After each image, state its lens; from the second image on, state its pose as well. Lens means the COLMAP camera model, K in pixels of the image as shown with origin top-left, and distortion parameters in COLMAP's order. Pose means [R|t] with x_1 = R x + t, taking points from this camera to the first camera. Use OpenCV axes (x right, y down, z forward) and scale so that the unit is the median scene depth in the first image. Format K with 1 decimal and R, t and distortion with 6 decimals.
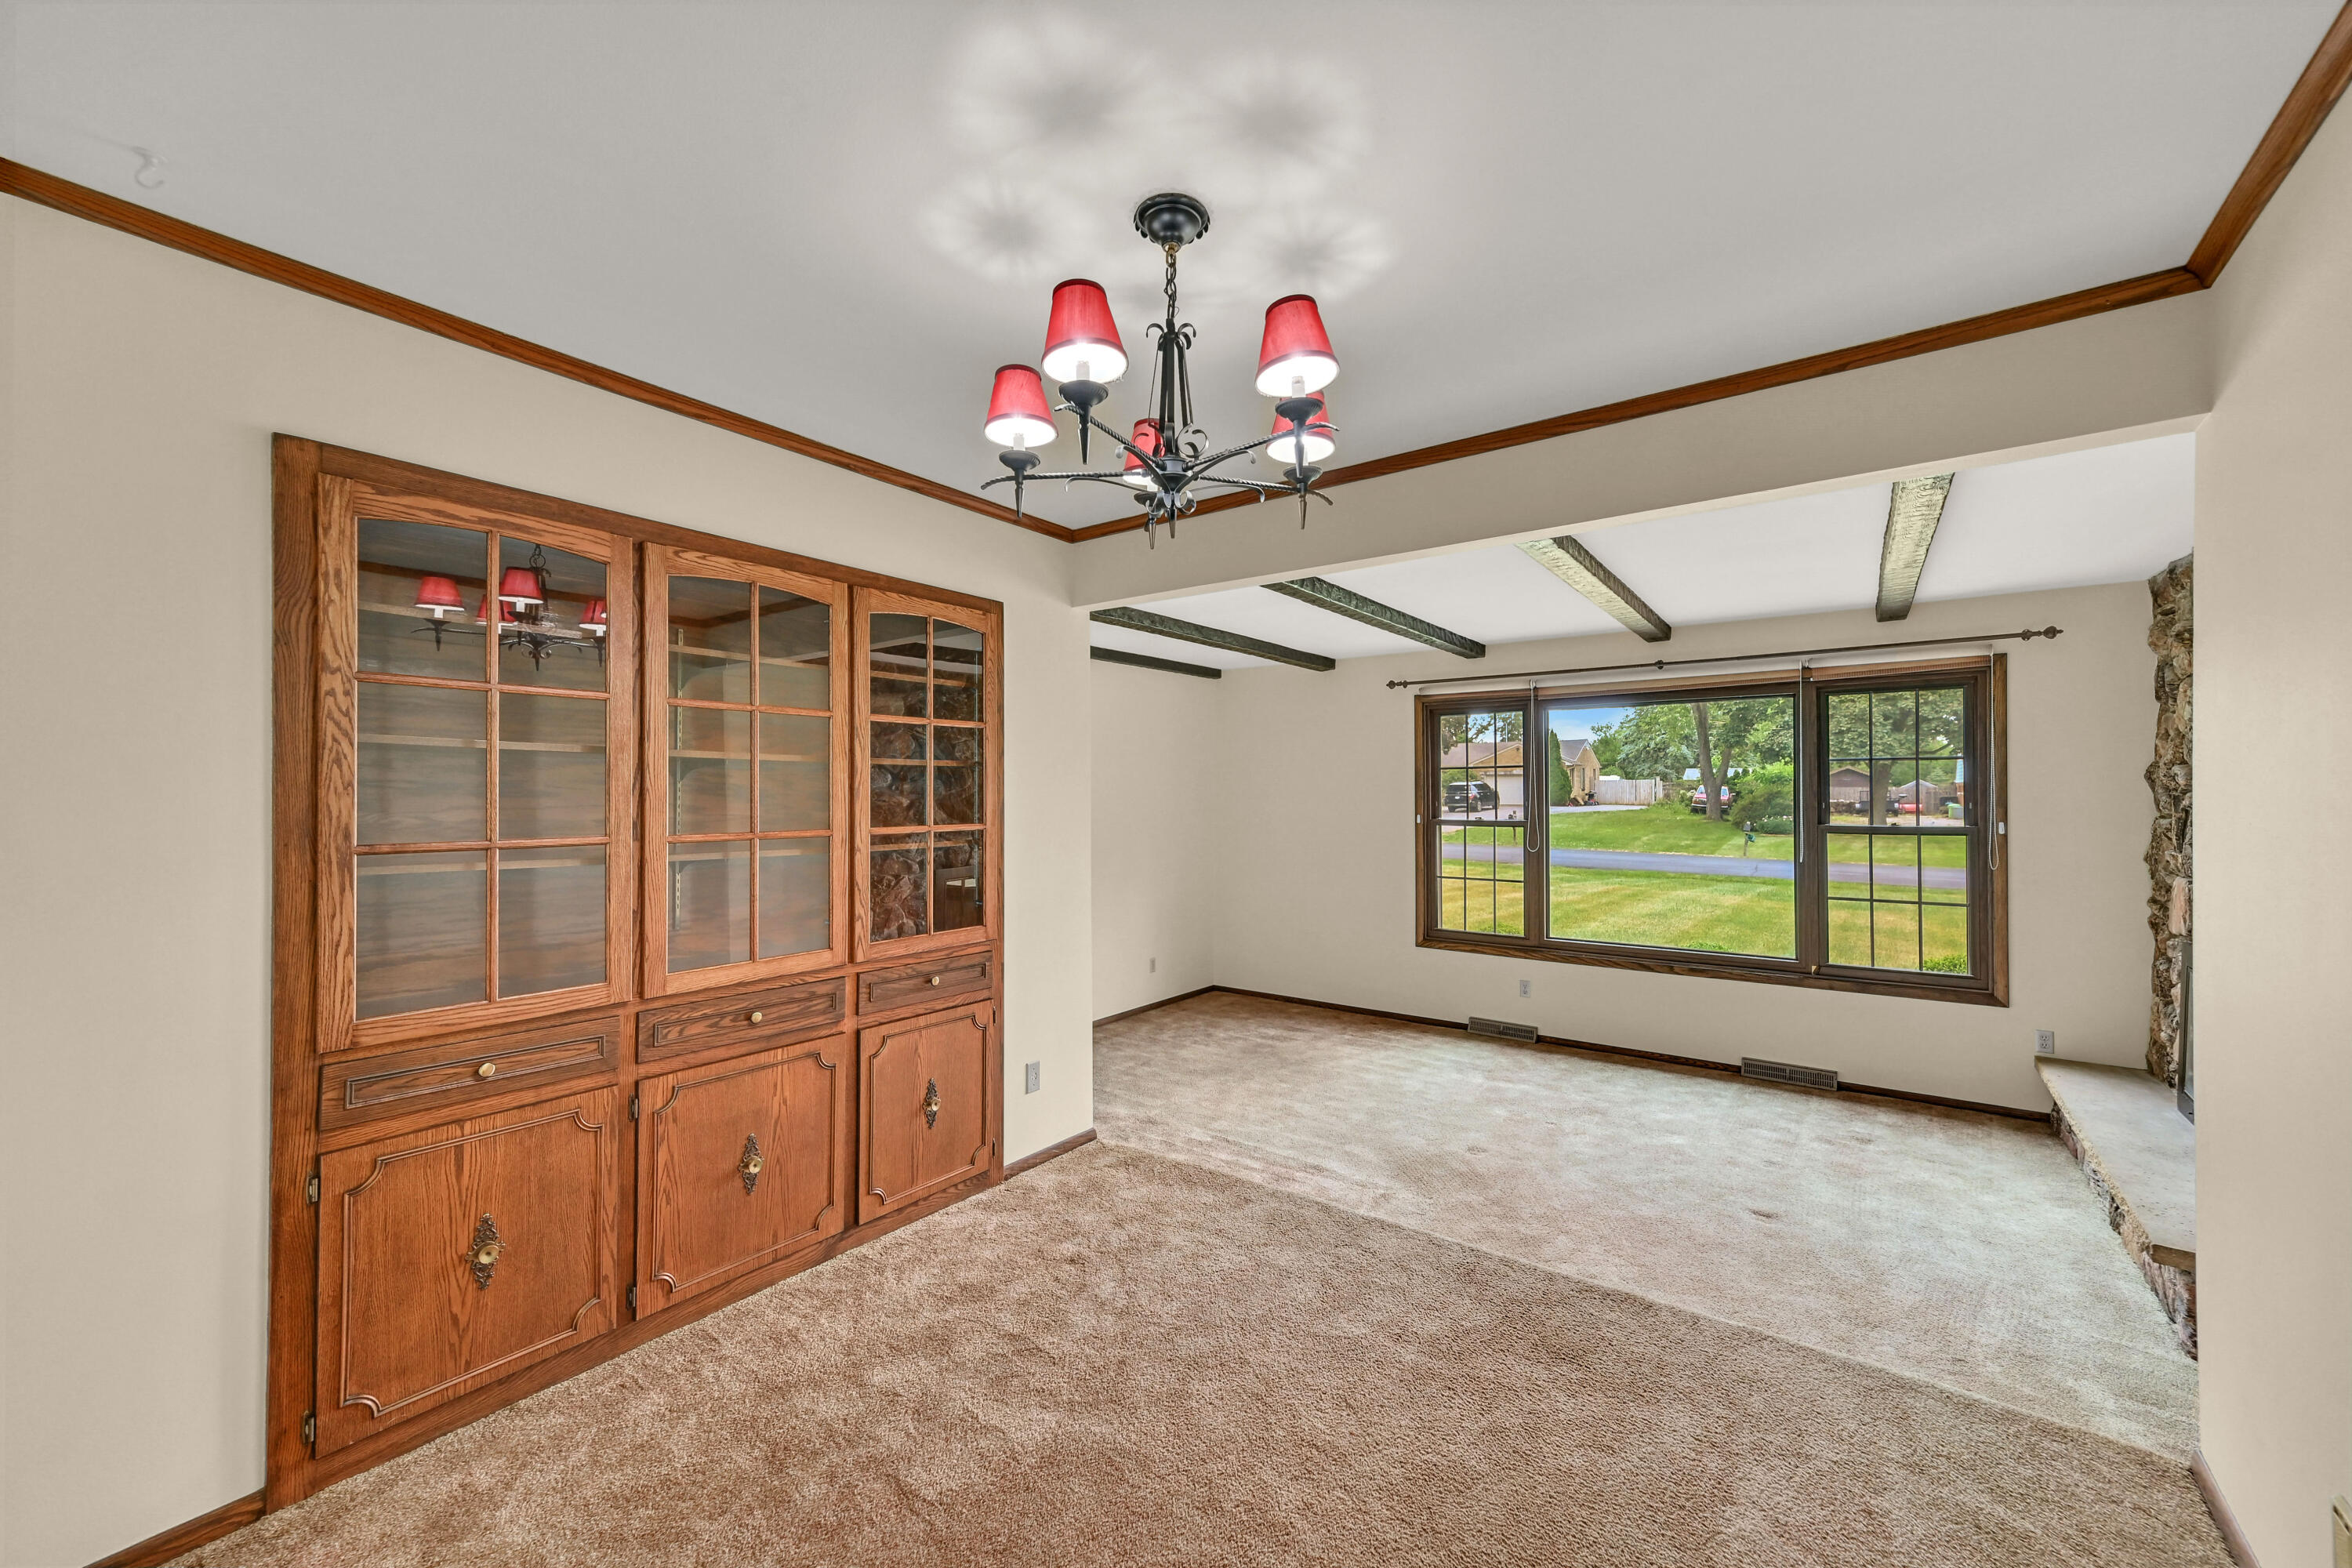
lens RADIAL K [[919.3, 0, 1180.6], [0, 919.3, 785.5], [0, 0, 1]] dist [0.008991, -0.000006]
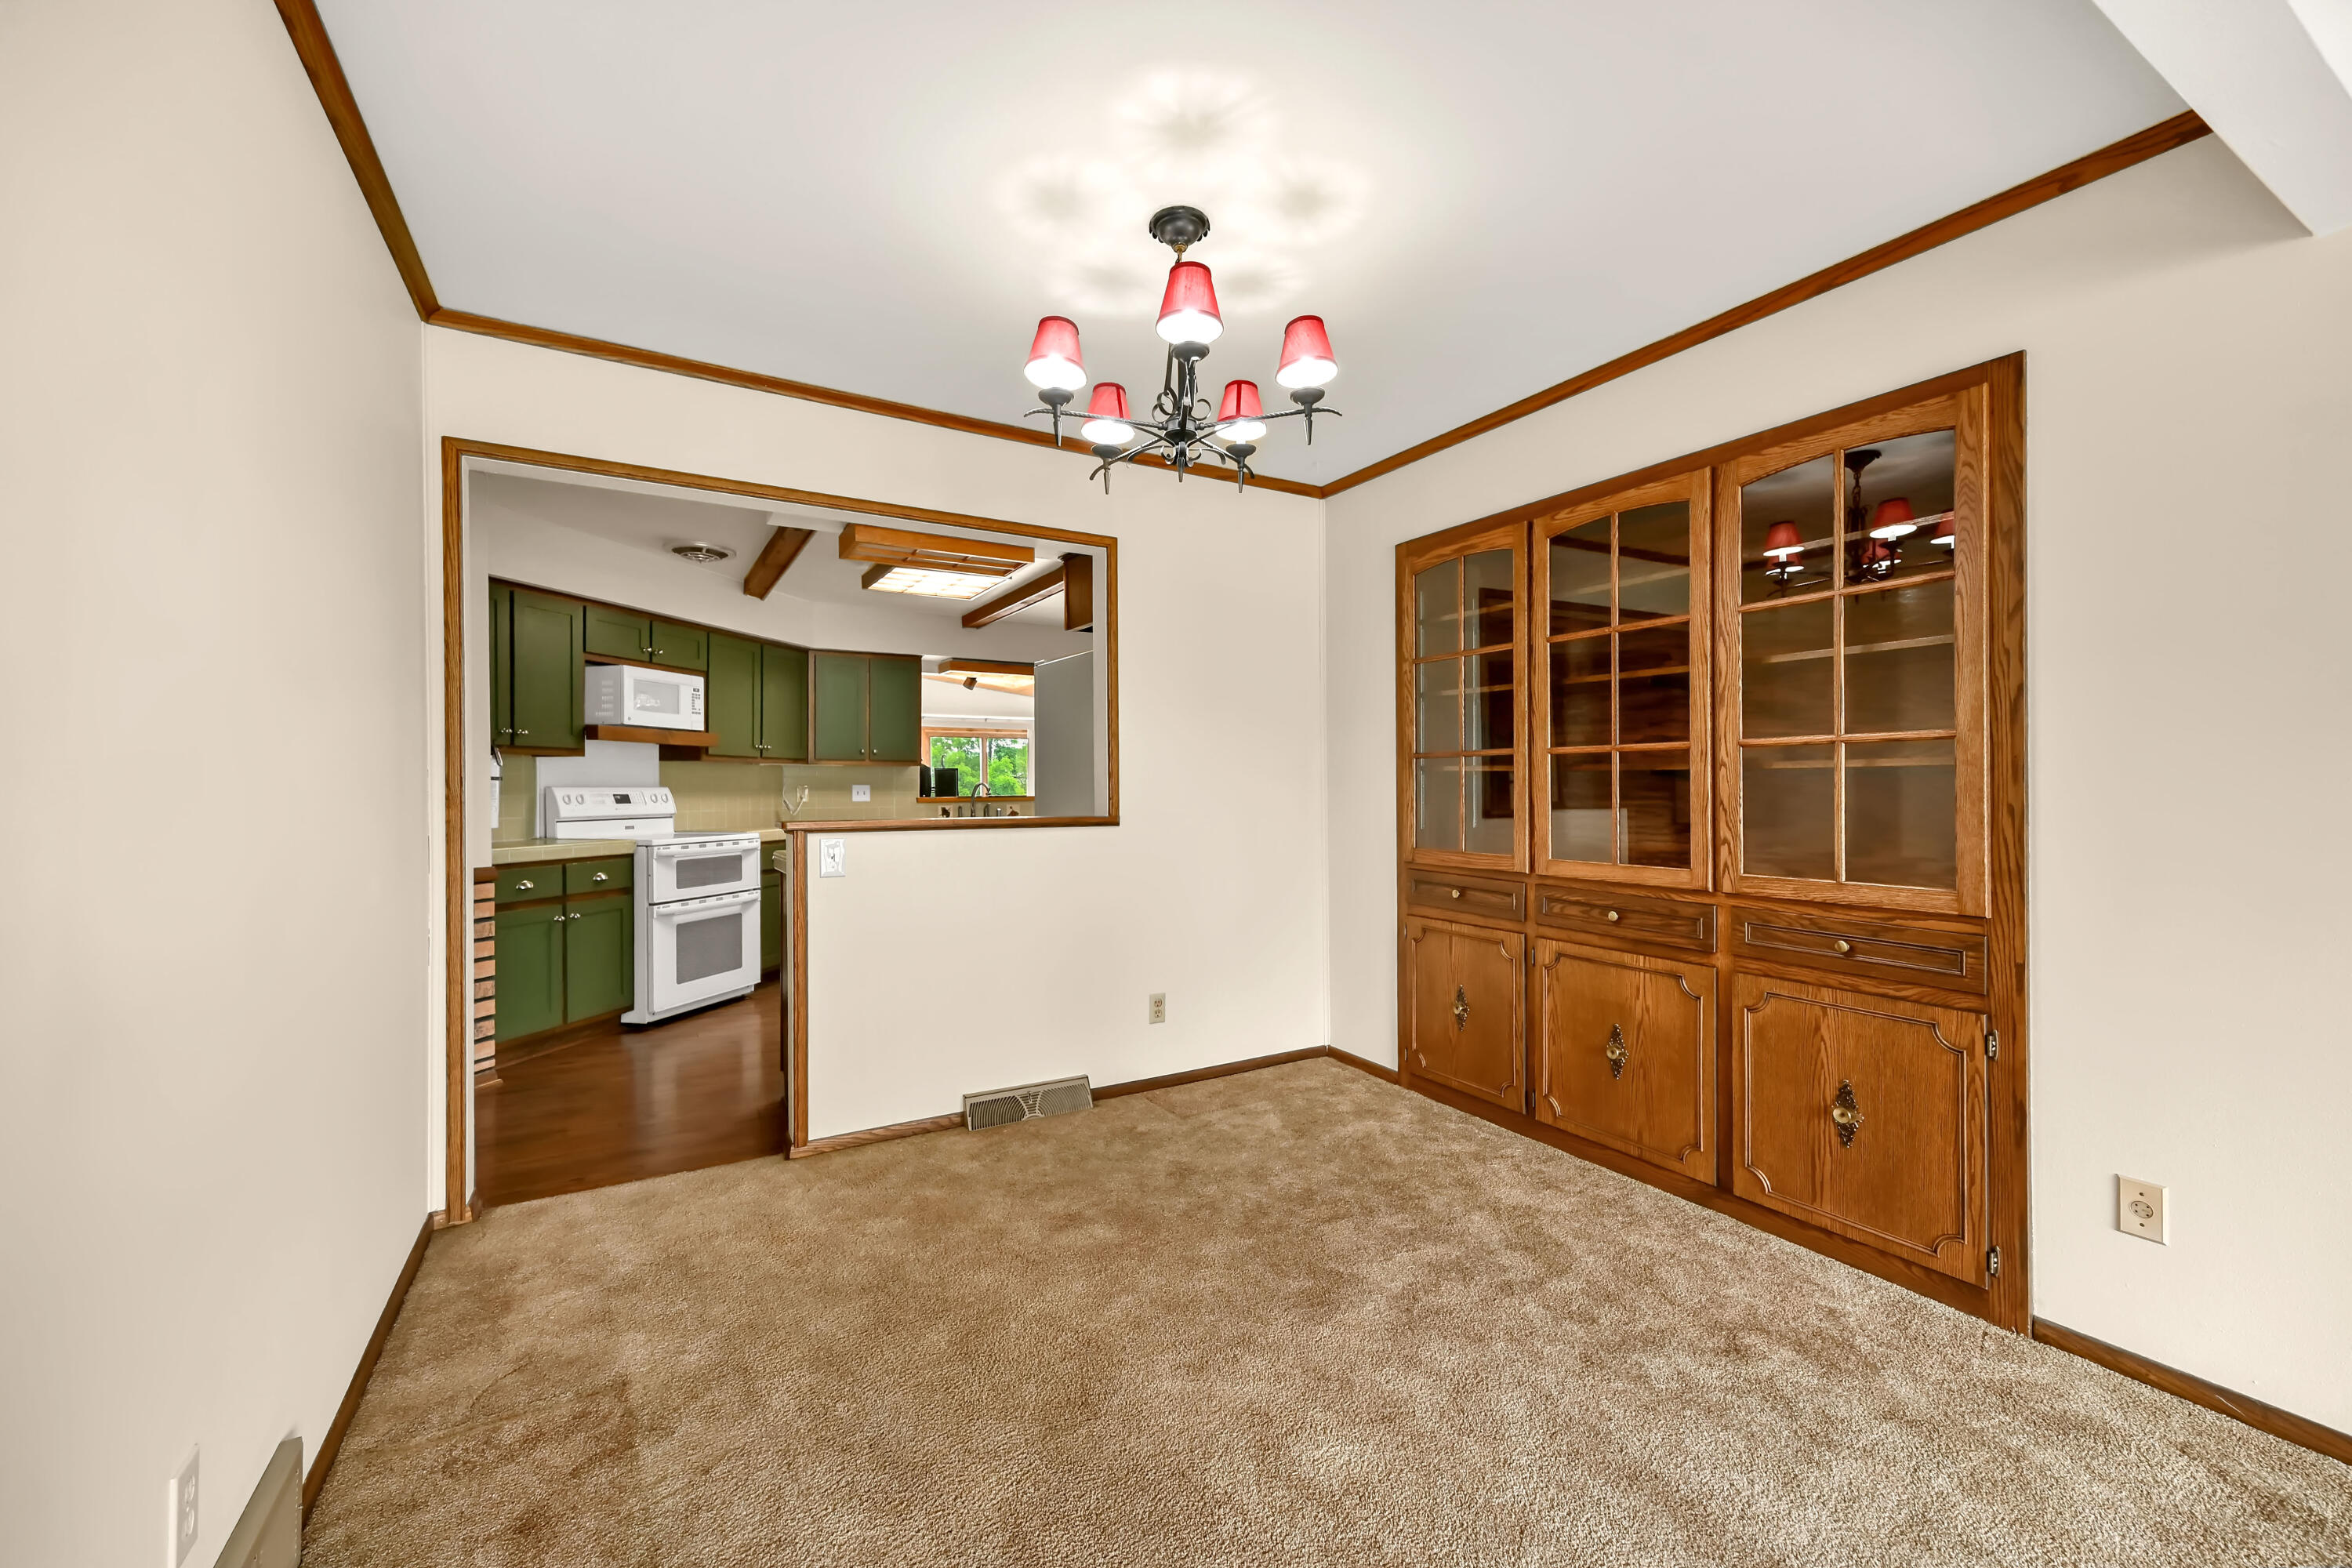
lens RADIAL K [[953.1, 0, 1183.3], [0, 953.1, 782.6], [0, 0, 1]] dist [0.001389, 0.000224]
pose [[-0.396243, -0.002128, -0.918143, 0.739805], [0.008541, 0.999945, -0.006004, 0.094664], [0.918106, -0.010221, -0.396203, 0.952083]]
